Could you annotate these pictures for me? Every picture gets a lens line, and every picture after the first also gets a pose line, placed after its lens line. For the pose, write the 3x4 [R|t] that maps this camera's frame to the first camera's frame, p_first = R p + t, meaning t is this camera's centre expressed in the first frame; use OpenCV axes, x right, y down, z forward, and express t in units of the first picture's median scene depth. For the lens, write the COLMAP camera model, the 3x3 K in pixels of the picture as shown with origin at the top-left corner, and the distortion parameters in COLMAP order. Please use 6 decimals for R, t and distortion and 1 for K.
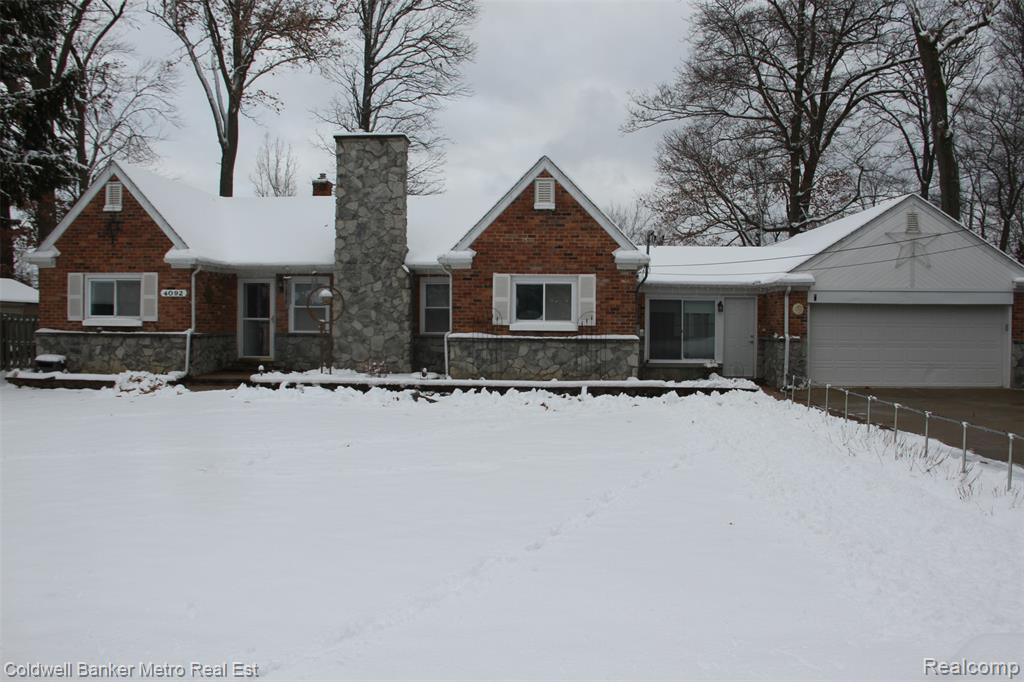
lens RADIAL K [[831.3, 0, 512.0], [0, 831.3, 341.0], [0, 0, 1]] dist [-0.129413, 0.083855]
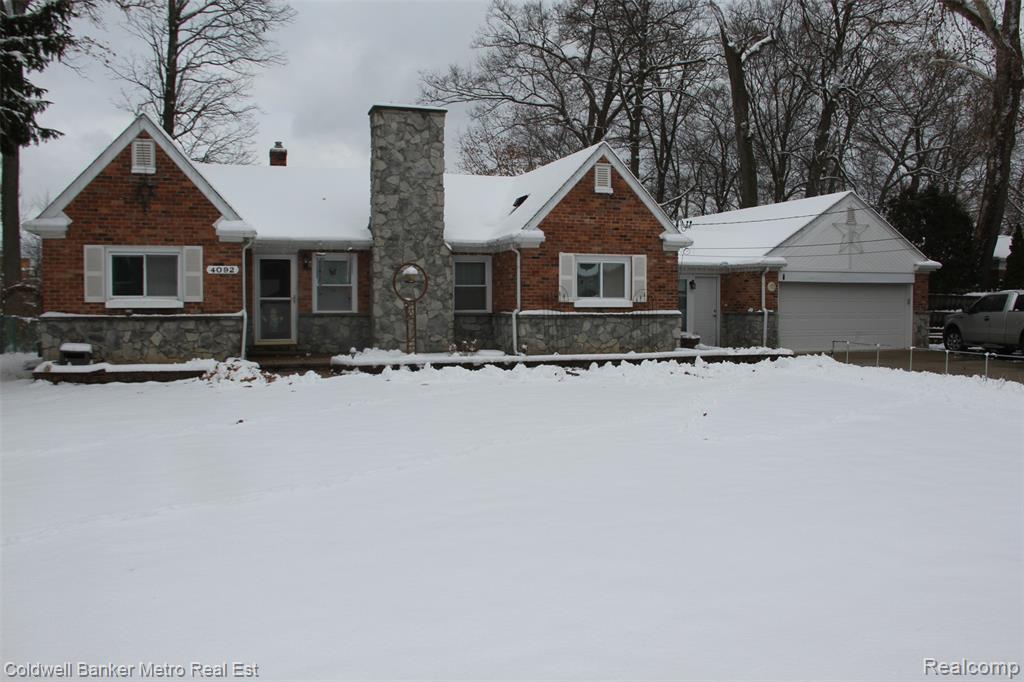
lens RADIAL K [[831.3, 0, 512.0], [0, 831.3, 341.0], [0, 0, 1]] dist [-0.129413, 0.083855]
pose [[0.924300, -0.026858, 0.380720, -0.463642], [0.016877, 0.999421, 0.029533, -0.002385], [-0.381293, -0.020872, 0.924218, 0.057225]]
